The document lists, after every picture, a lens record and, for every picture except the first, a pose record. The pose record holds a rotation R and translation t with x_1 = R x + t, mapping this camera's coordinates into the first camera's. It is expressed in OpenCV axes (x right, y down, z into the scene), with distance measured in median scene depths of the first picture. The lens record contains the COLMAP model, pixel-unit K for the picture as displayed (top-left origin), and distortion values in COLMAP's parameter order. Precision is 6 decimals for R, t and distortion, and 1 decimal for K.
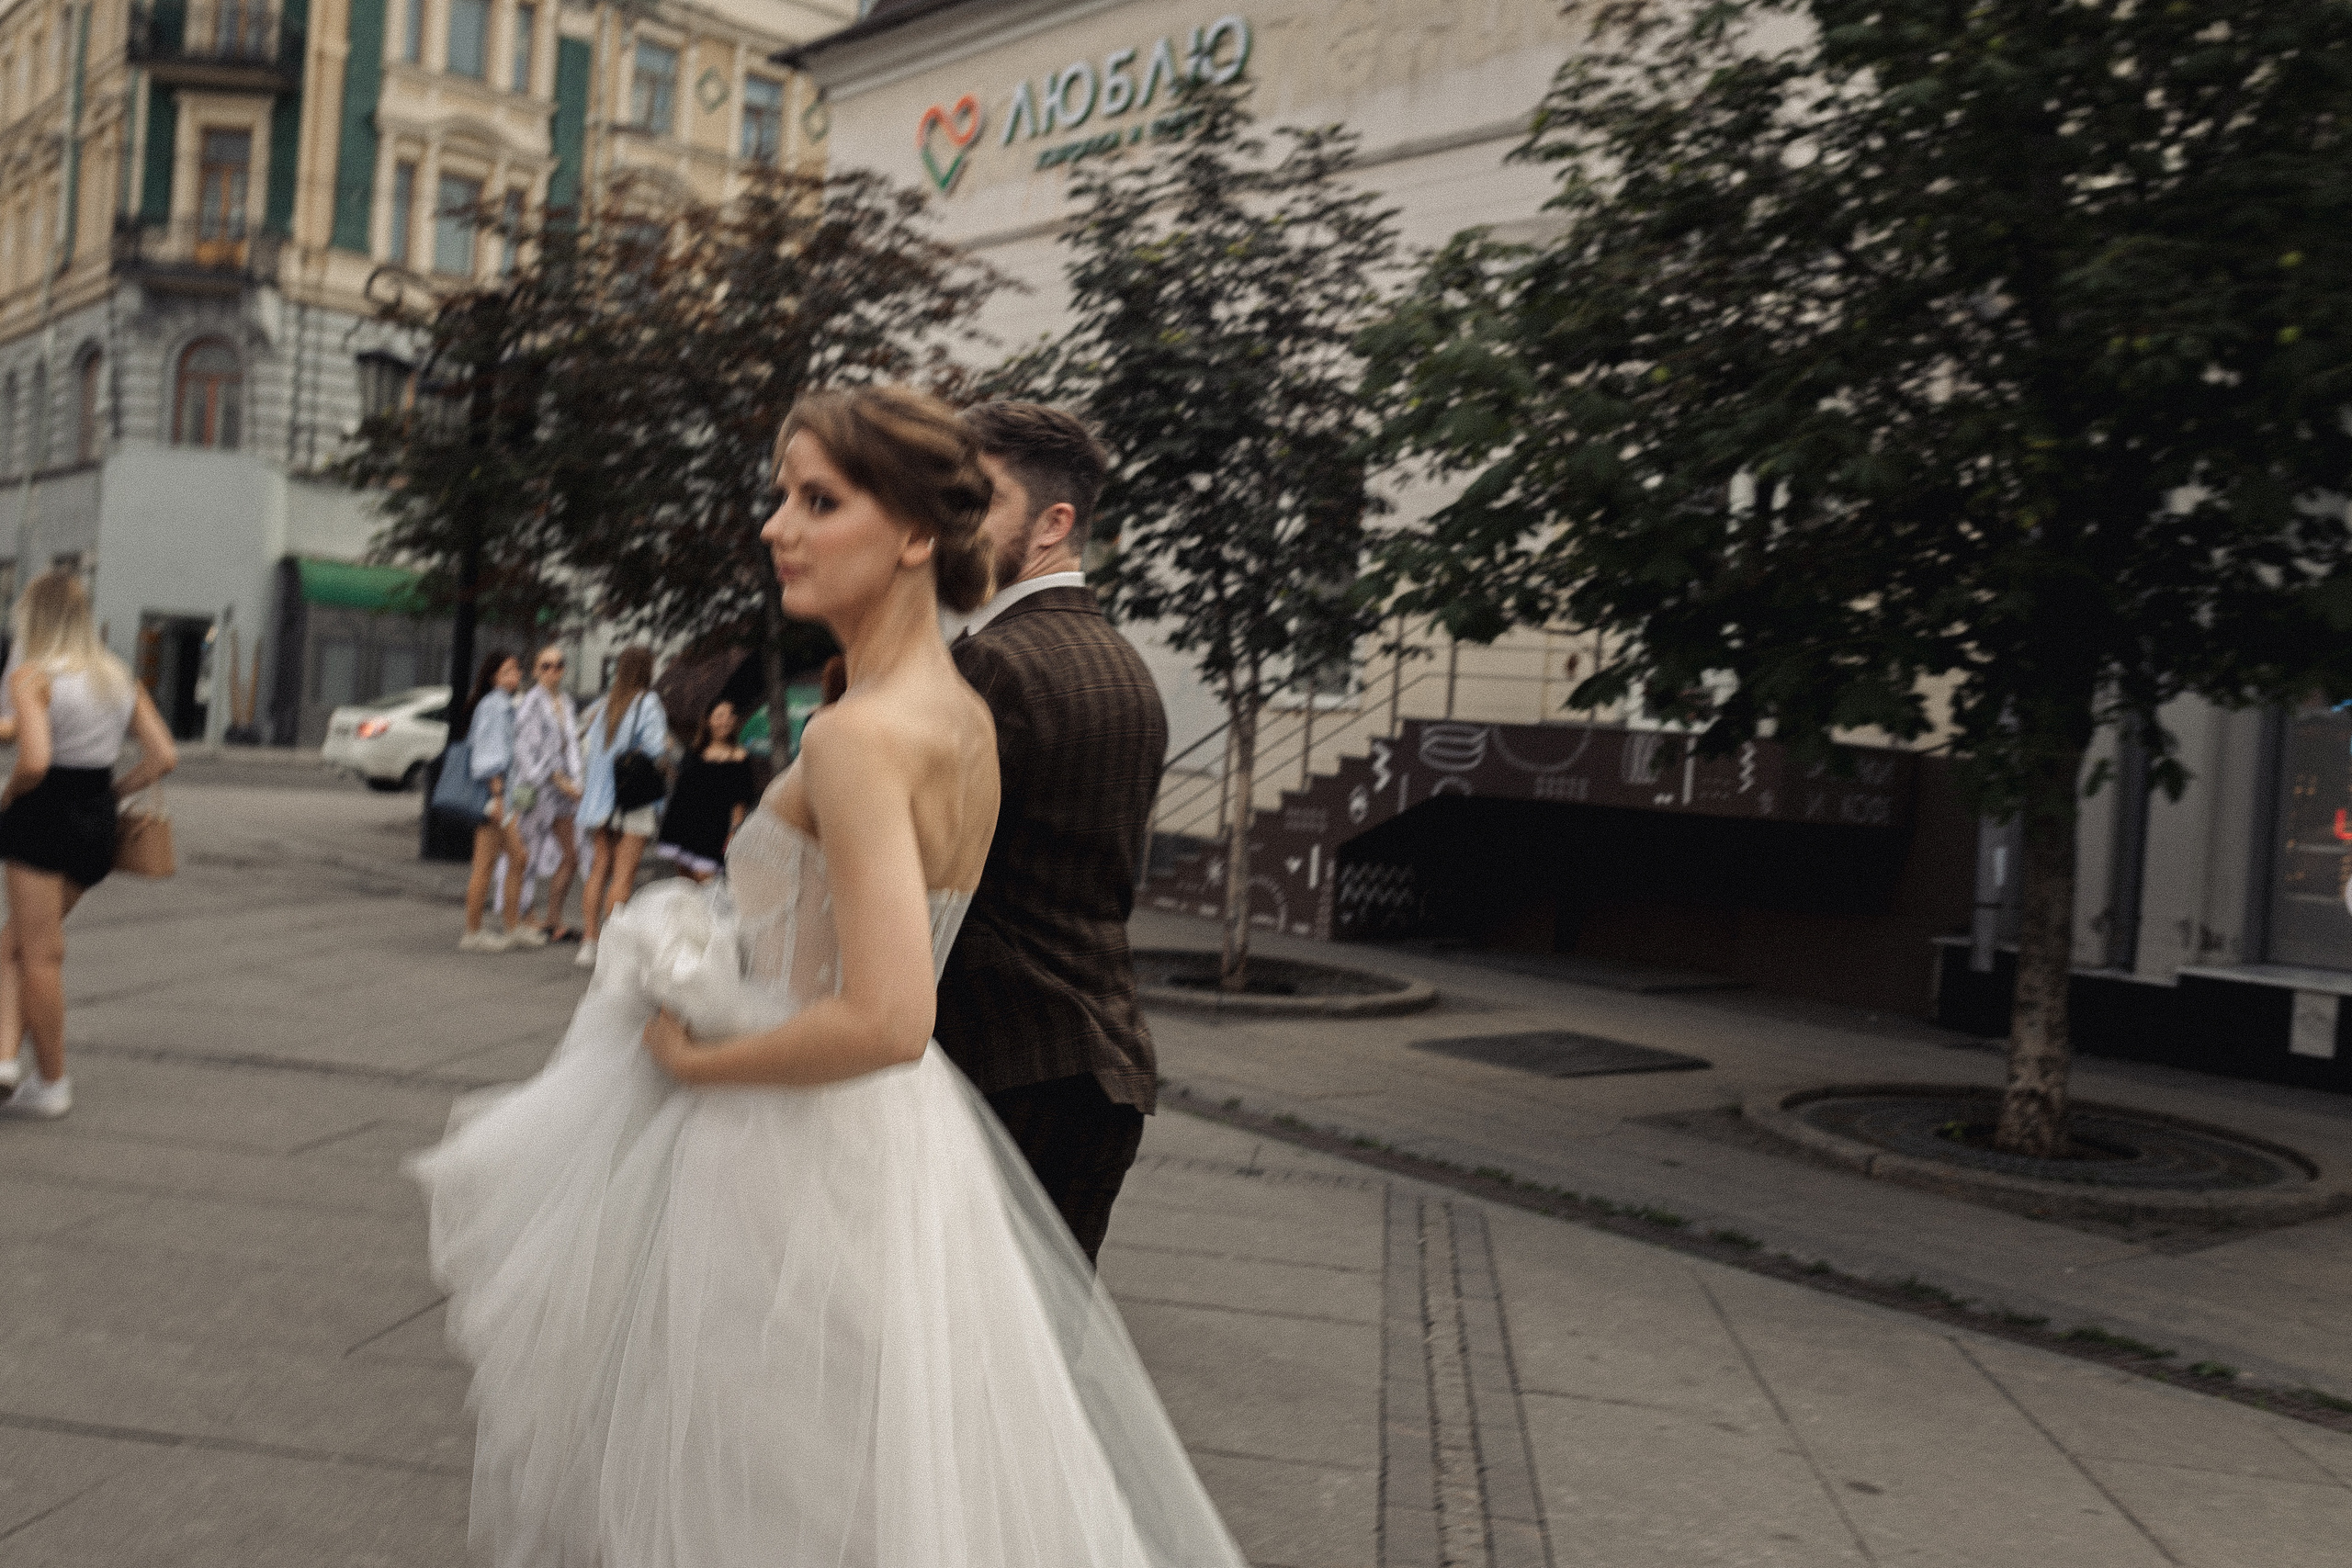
lens RADIAL K [[2235.8, 0, 1176.0], [0, 2235.8, 784.0], [0, 0, 1]] dist [-0.000540, 0.007442]
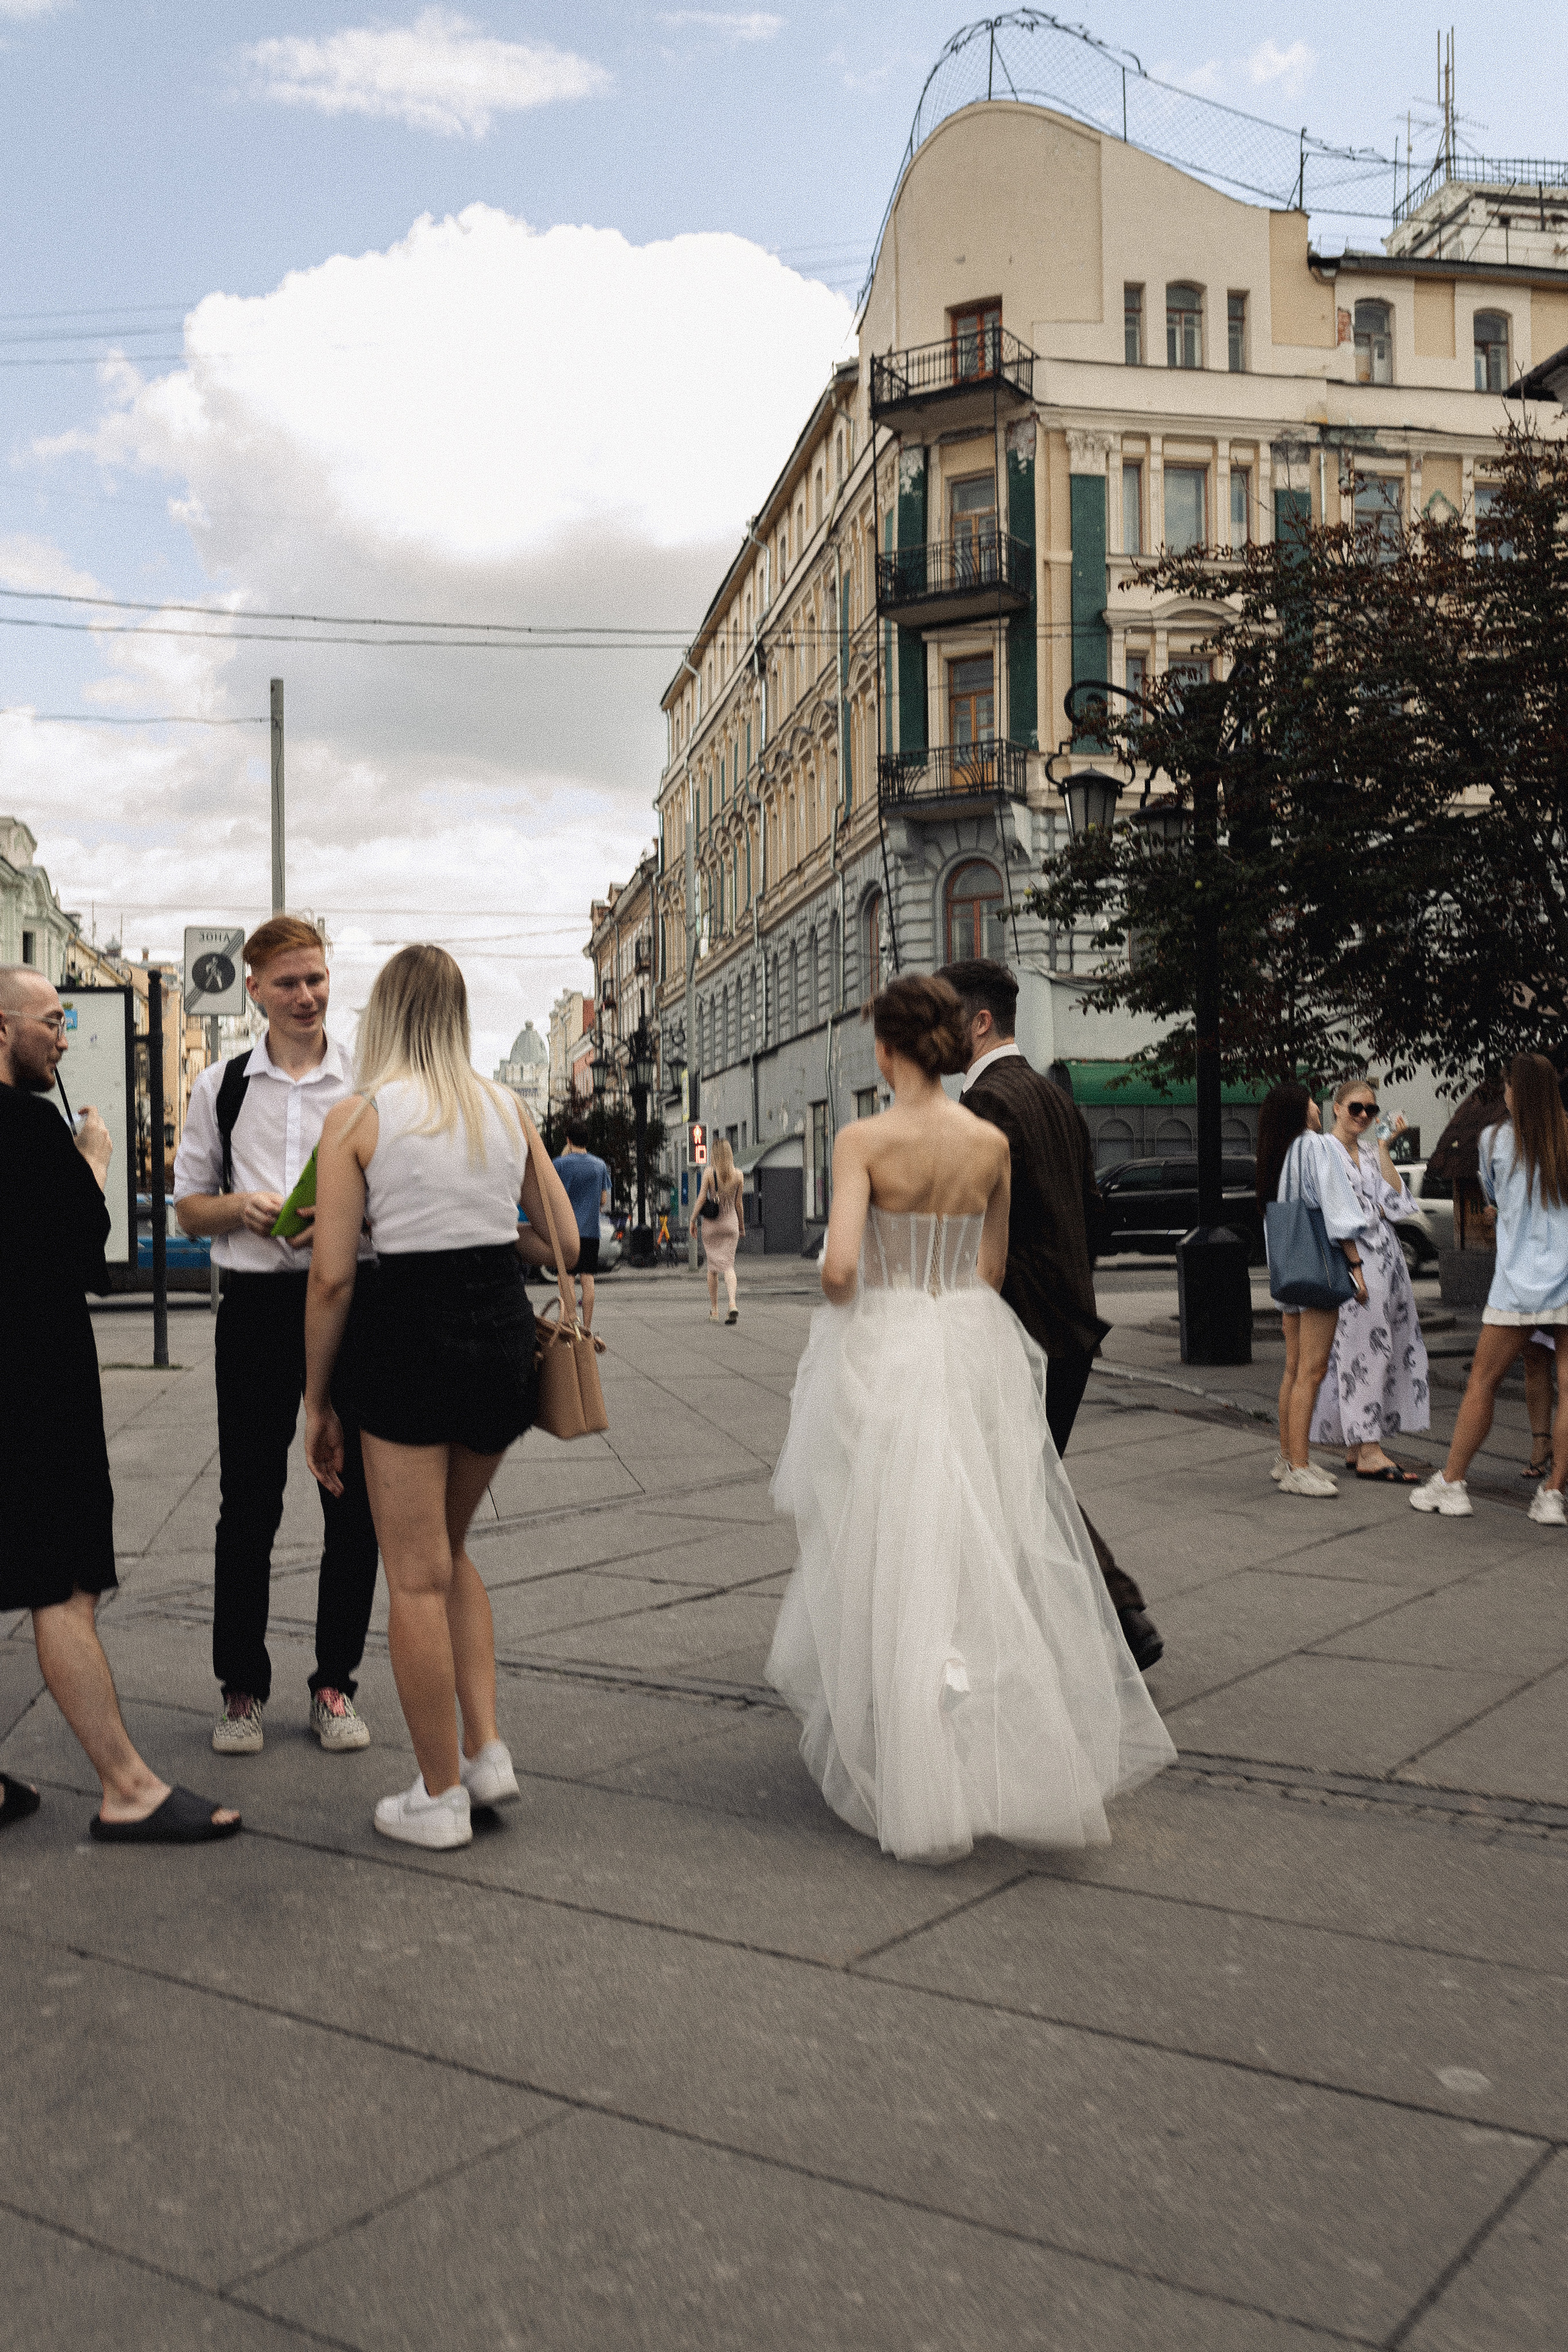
lens RADIAL K [[2236.0, 0, 794.7], [0, 2236.0, 1171.3], [0, 0, 1]] dist [-0.000540, 0.007442]
pose [[0.867661, -0.098116, -0.487379, -0.035609], [0.076402, 0.995002, -0.064293, 0.004910], [0.491251, 0.018548, 0.870821, 0.155426]]
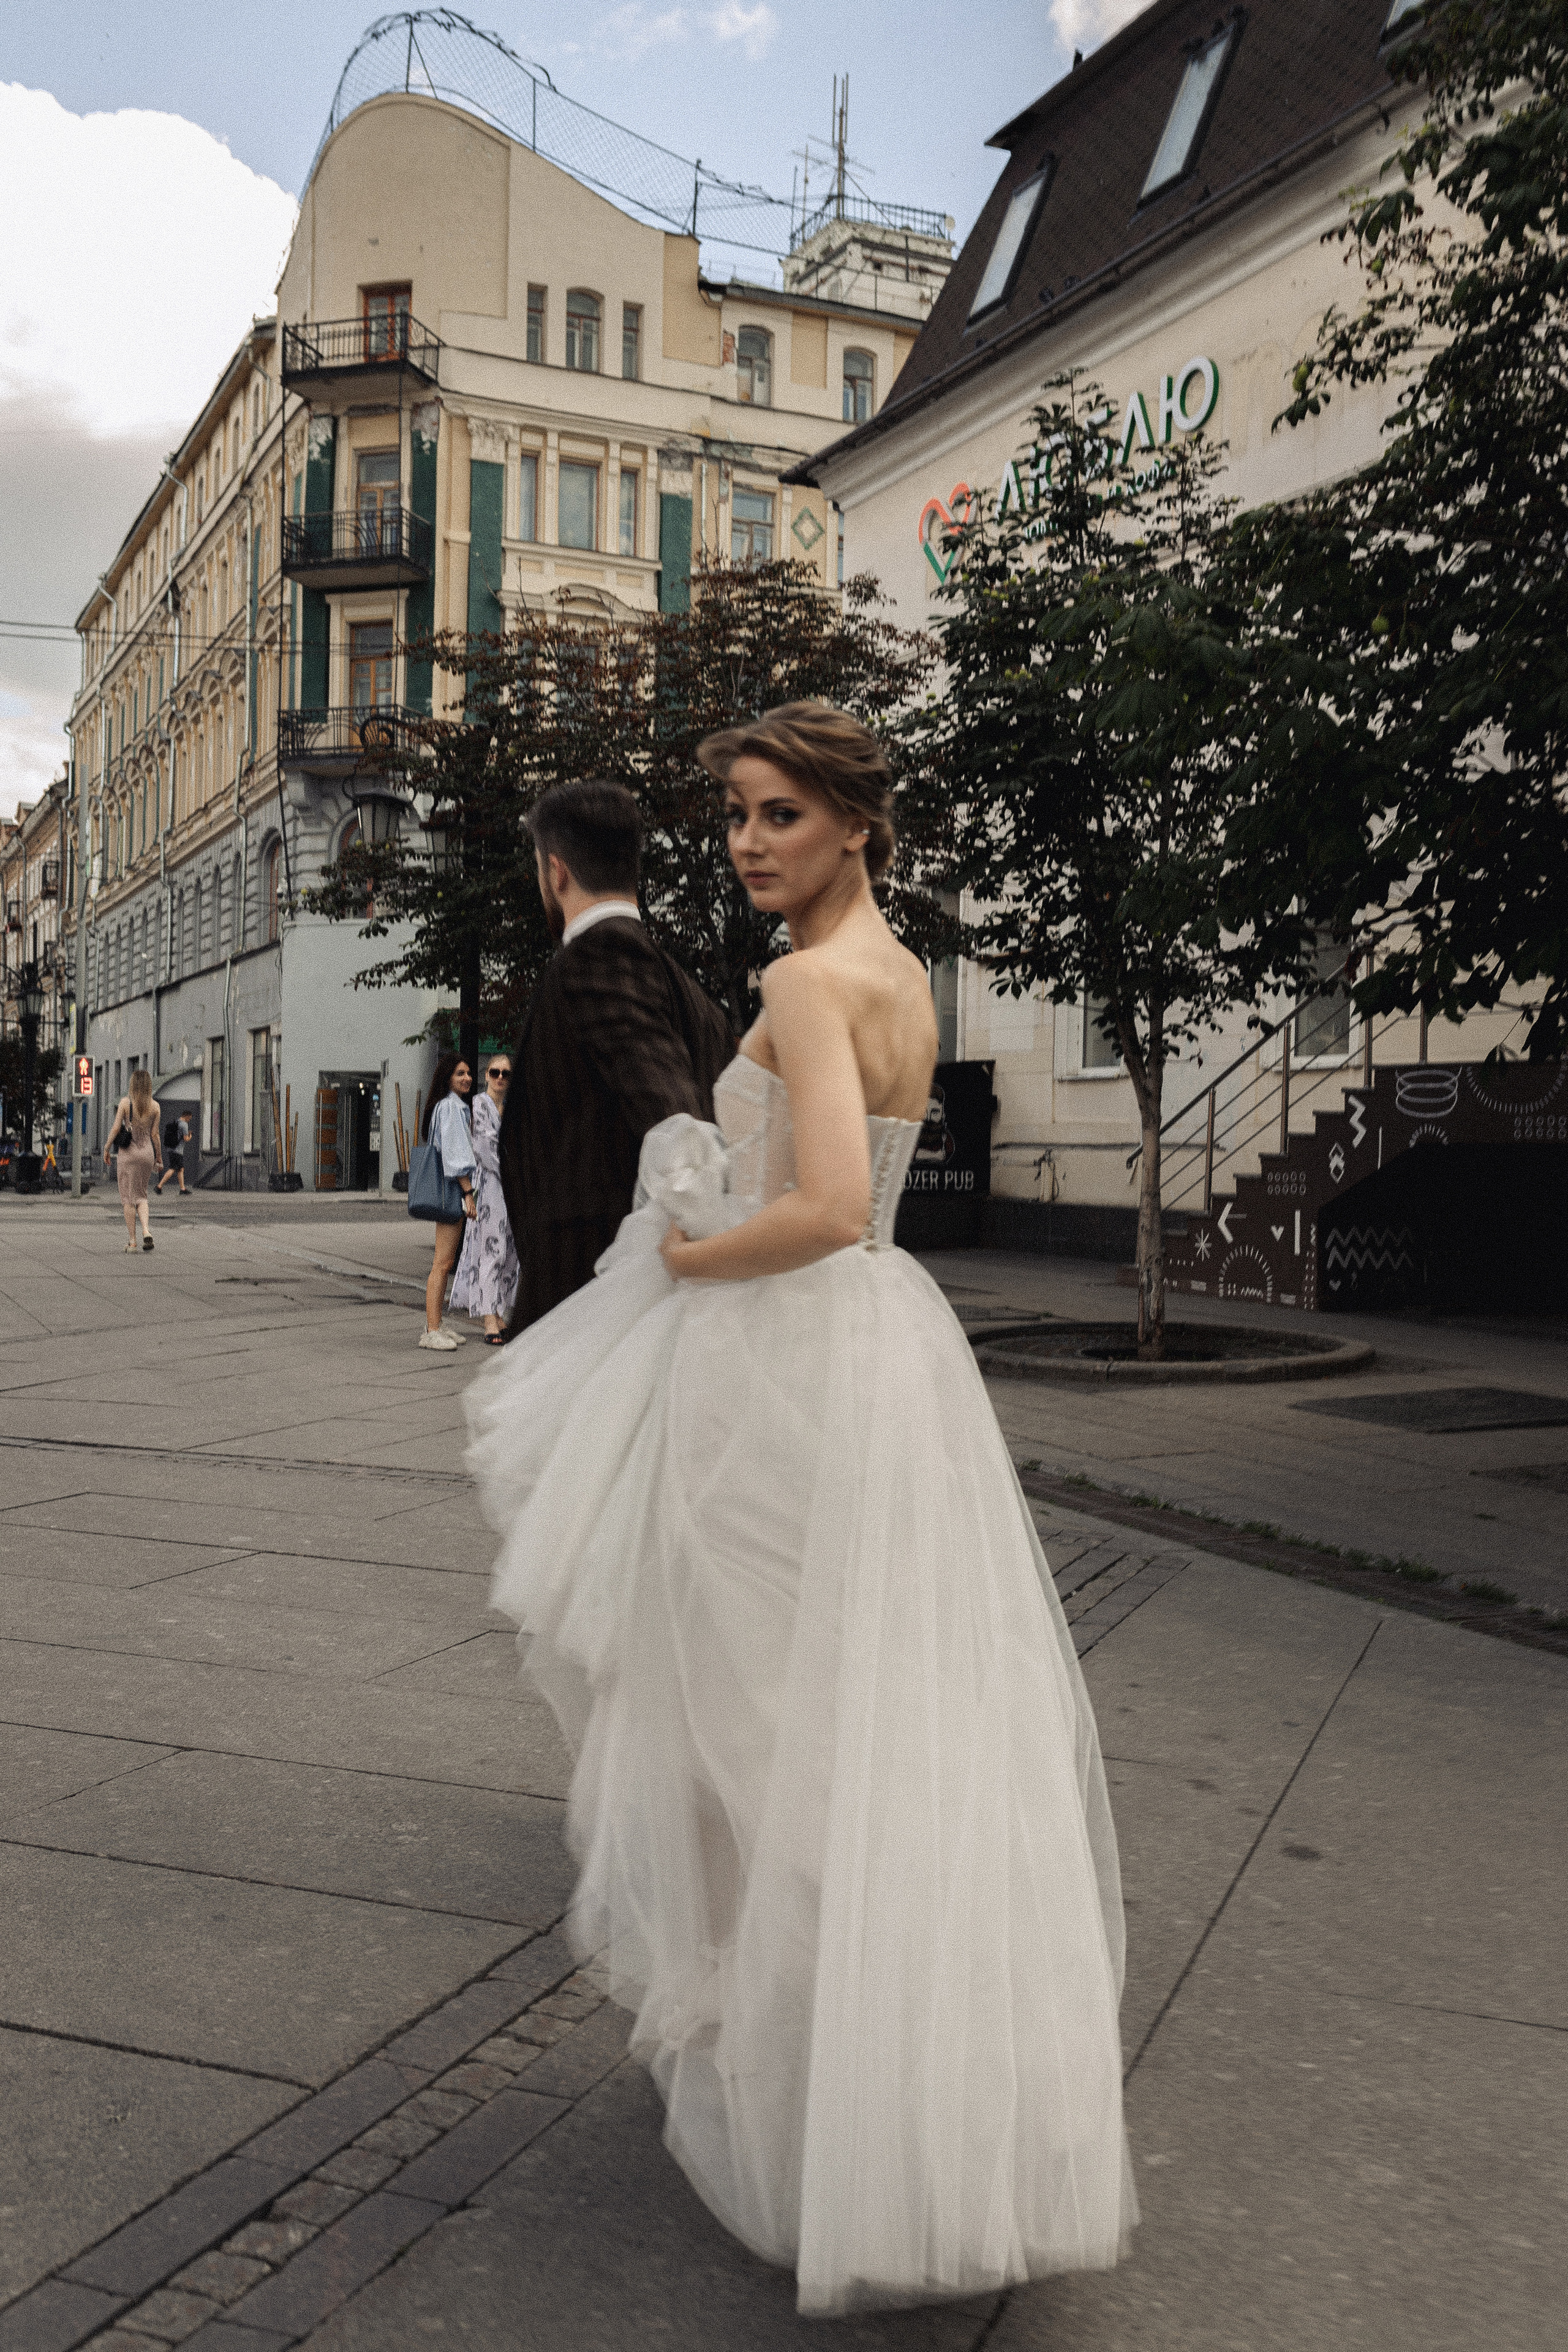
lens RADIAL K [[2223.0, 0, 784.0], [0, 2223.0, 1176.0], [0, 0, 1]] dist [-0.010853, 0.016142]
pose [[0.963794, -0.059276, -0.259974, 0.073420], [0.056261, 0.998235, -0.019027, 0.014120], [0.260643, 0.003712, 0.965428, 0.031284]]
